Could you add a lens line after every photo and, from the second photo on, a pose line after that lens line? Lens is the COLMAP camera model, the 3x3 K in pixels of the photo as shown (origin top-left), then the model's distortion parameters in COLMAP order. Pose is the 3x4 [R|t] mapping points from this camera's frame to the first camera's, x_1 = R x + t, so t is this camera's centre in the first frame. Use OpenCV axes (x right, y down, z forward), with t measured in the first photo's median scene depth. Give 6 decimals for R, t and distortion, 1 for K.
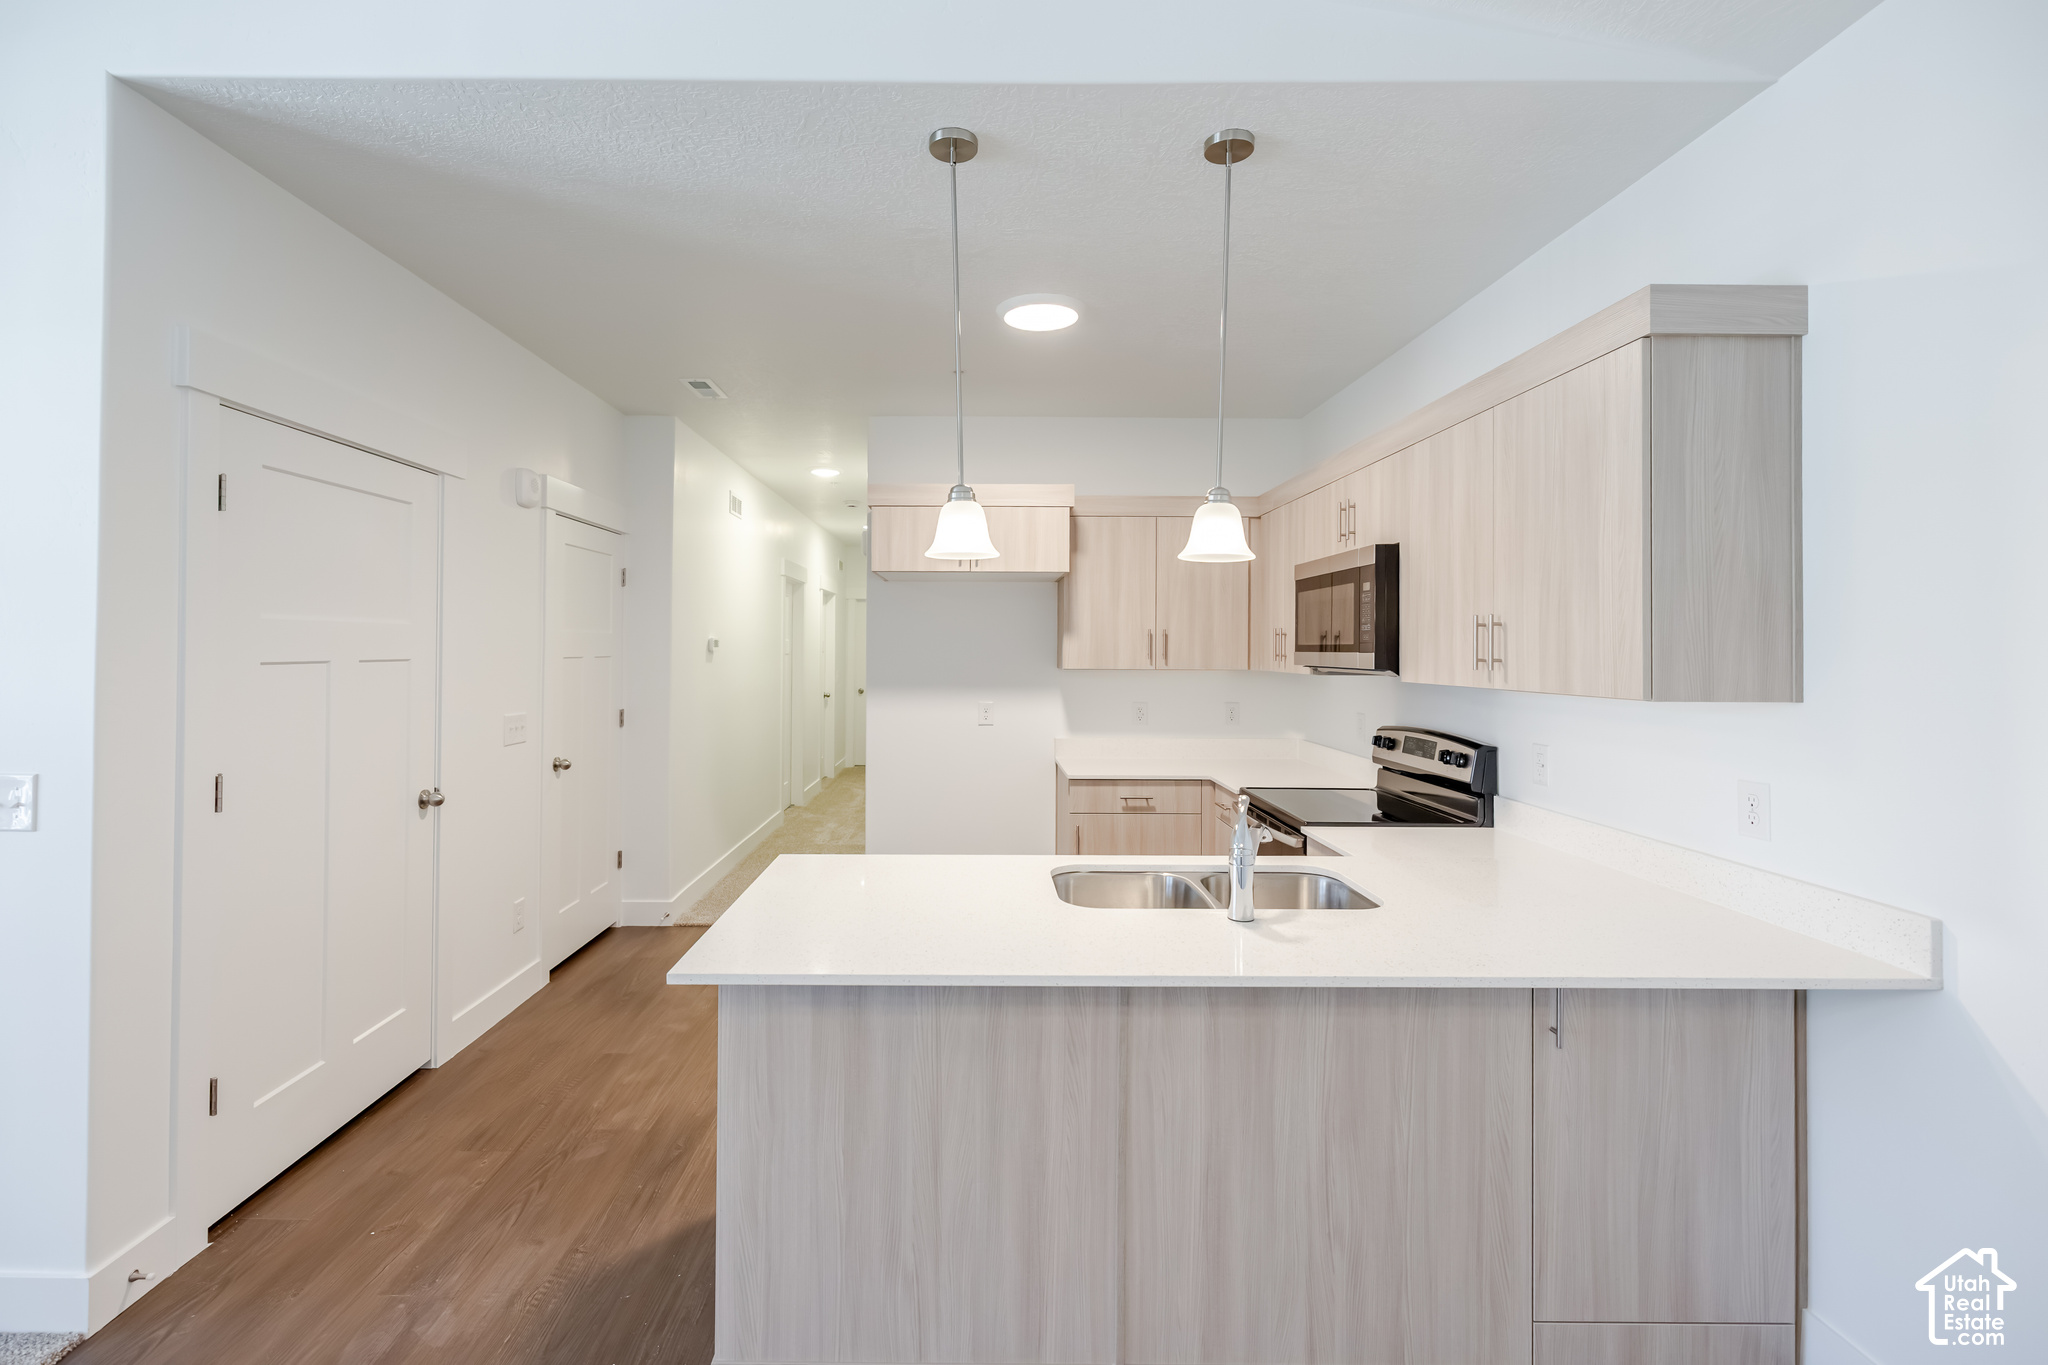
lens RADIAL K [[901.2, 0, 1029.0], [0, 901.2, 658.6], [0, 0, 1]] dist [0.021057, -0.000059]
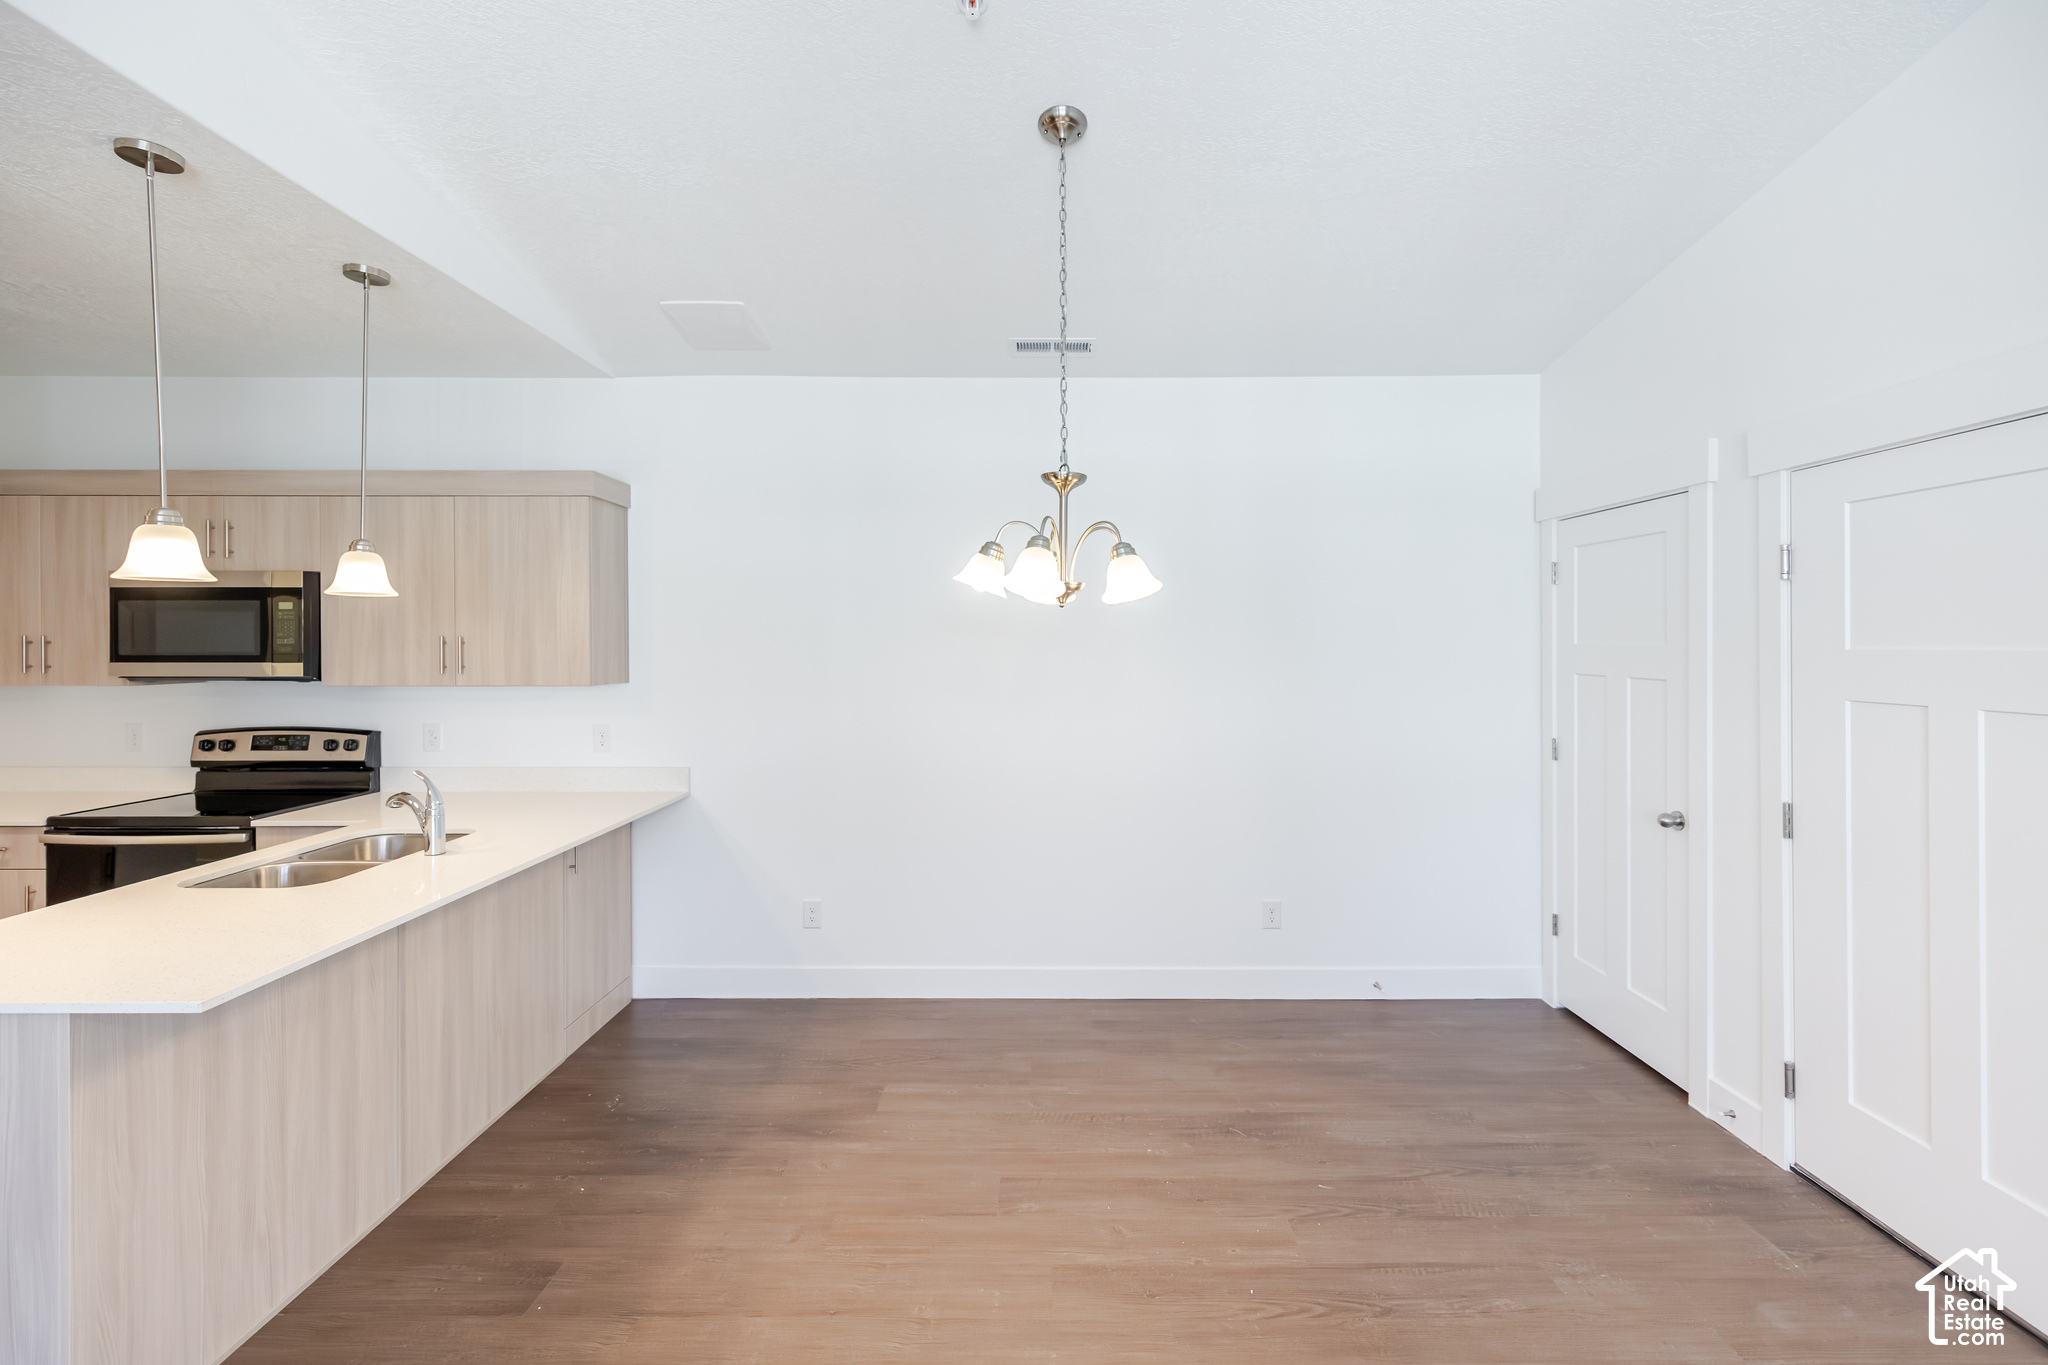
lens RADIAL K [[901.2, 0, 1029.0], [0, 901.2, 658.6], [0, 0, 1]] dist [0.021057, -0.000059]
pose [[0.024111, -0.023456, 0.999434, -1.067611], [0.009866, 0.999682, 0.023224, -0.039823], [-0.999661, 0.009301, 0.024335, 0.028799]]
